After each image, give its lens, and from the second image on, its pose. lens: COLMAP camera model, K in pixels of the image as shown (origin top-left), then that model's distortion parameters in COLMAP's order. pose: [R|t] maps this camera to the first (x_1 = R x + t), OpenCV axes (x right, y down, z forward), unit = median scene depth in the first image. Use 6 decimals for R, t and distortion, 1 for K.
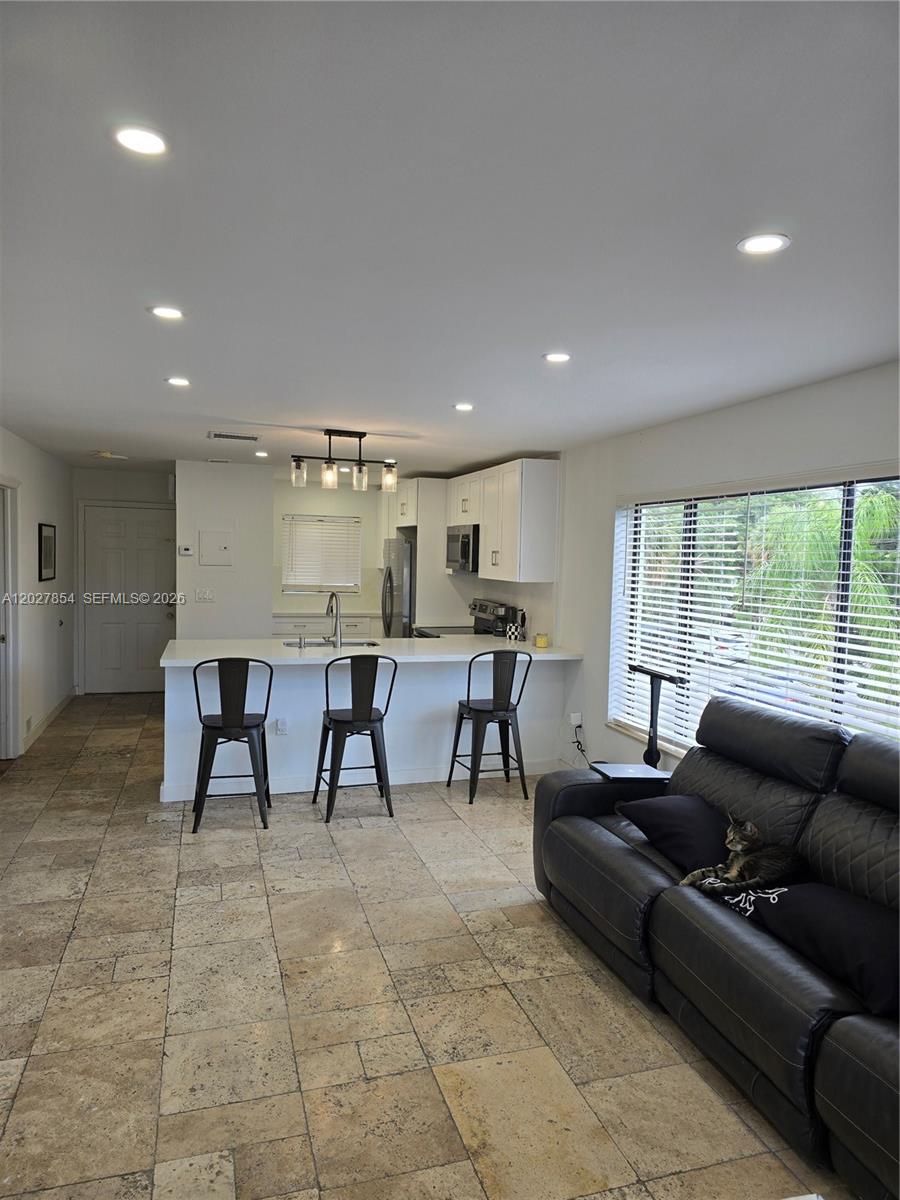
lens RADIAL K [[795.4, 0, 459.5], [0, 795.4, 599.1], [0, 0, 1]] dist [0.024435, -0.036052]
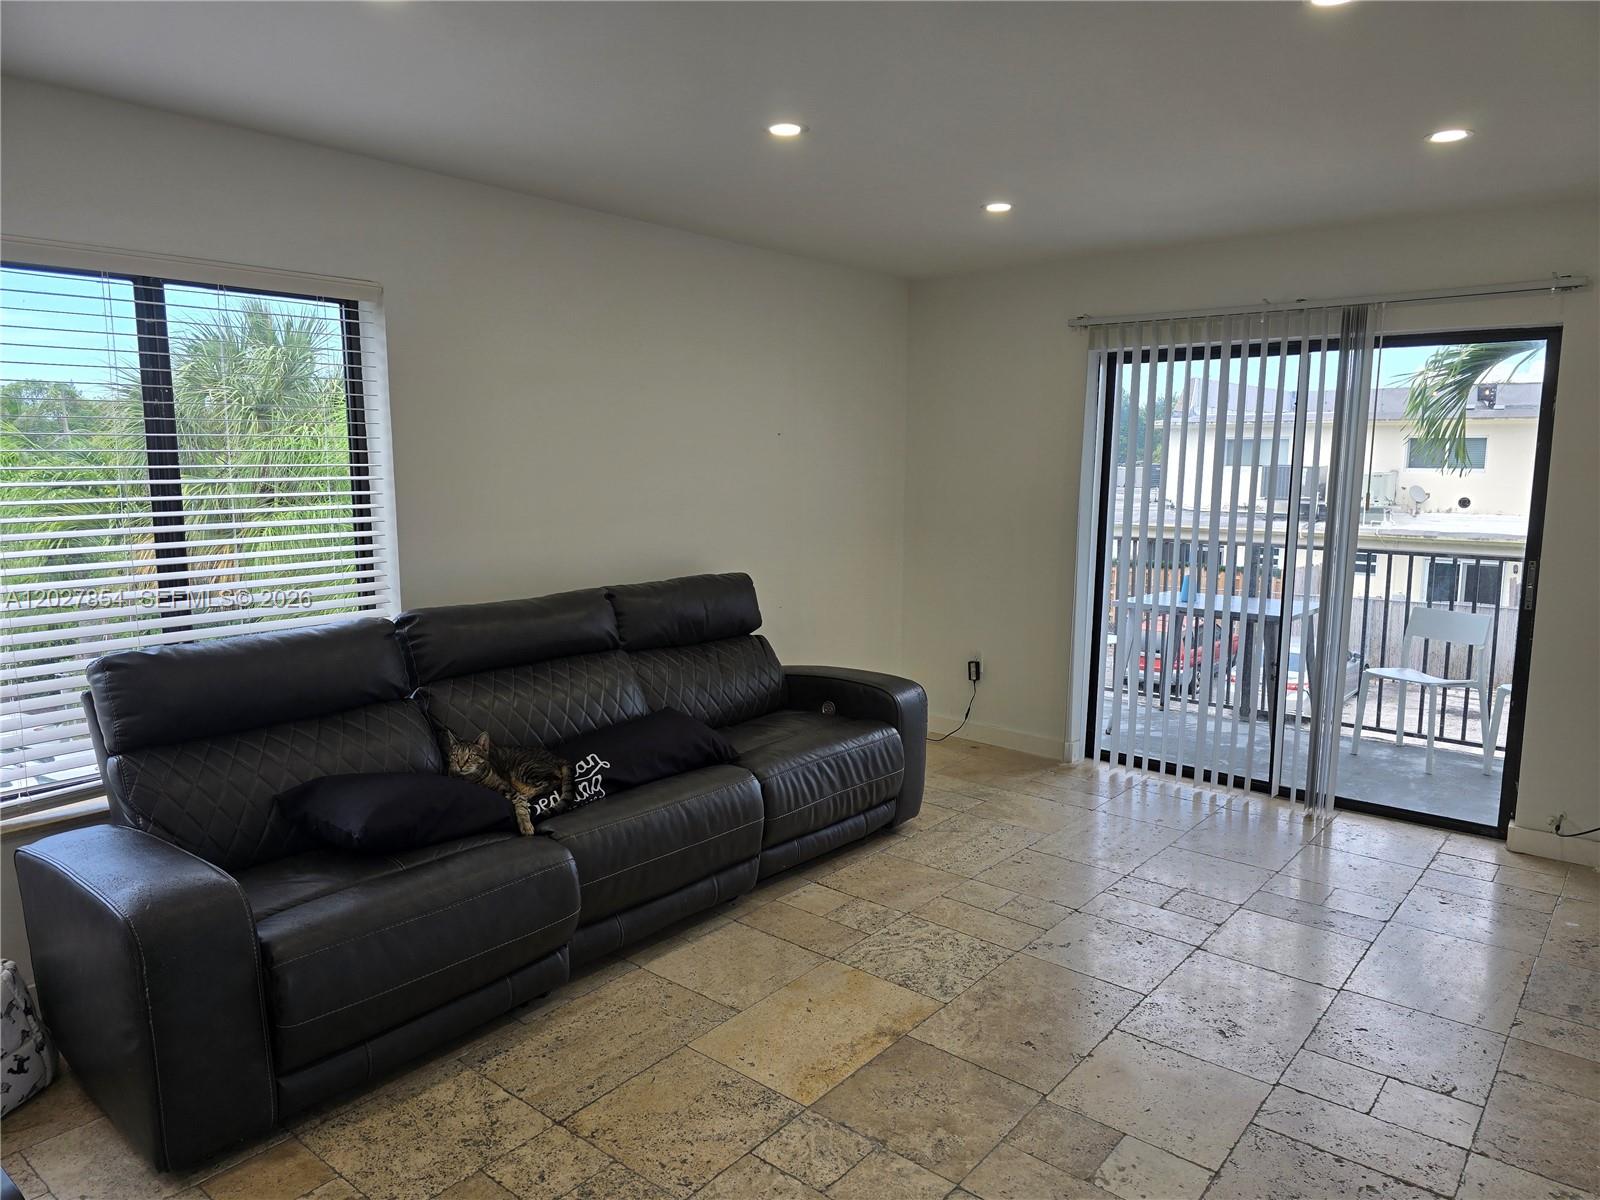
lens RADIAL K [[1060.5, 0, 806.5], [0, 1060.5, 602.1], [0, 0, 1]] dist [0.024435, -0.036052]
pose [[-0.545849, -0.148121, 0.824687, -0.765871], [0.027196, 0.980600, 0.194125, -0.060599], [-0.837442, 0.128391, -0.531231, 1.444098]]
